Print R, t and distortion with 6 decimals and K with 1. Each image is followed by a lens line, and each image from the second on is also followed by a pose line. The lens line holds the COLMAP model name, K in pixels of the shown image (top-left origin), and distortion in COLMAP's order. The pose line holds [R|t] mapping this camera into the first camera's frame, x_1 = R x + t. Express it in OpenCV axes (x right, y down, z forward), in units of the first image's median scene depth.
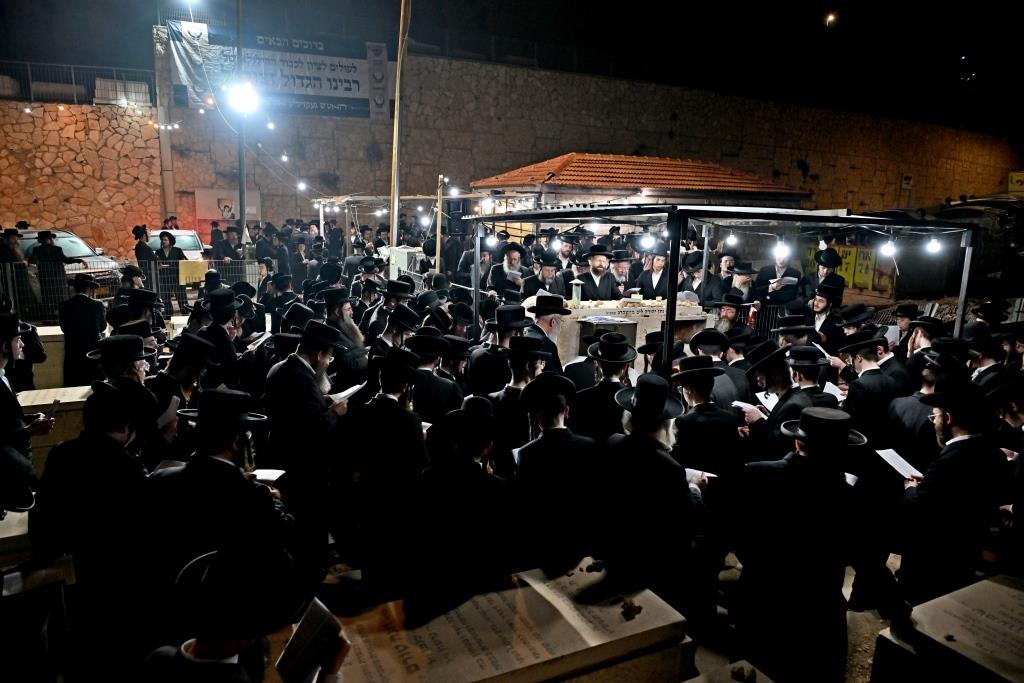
lens RADIAL K [[696.2, 0, 501.9], [0, 696.2, 338.0], [0, 0, 1]] dist [-0.001012, 0.000323]
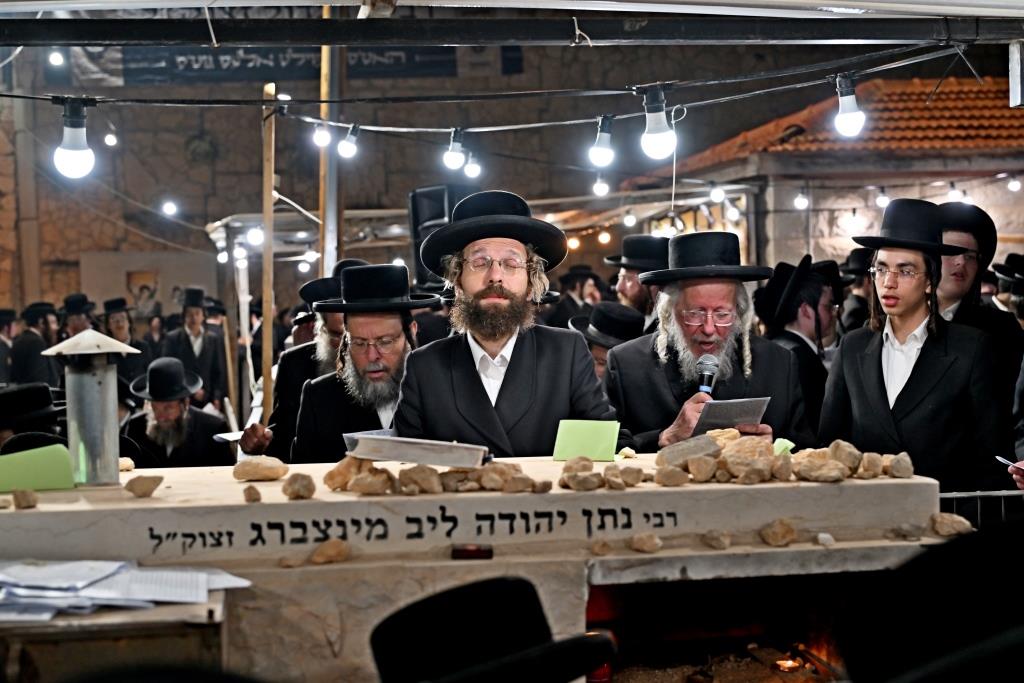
lens RADIAL K [[1396.7, 0, 517.1], [0, 1396.7, 345.5], [0, 0, 1]] dist [-0.003339, 0.000000]
pose [[0.964925, -0.047078, -0.258270, 0.081477], [0.007090, 0.988104, -0.153624, -0.008204], [0.262430, 0.146404, 0.953780, 0.198928]]
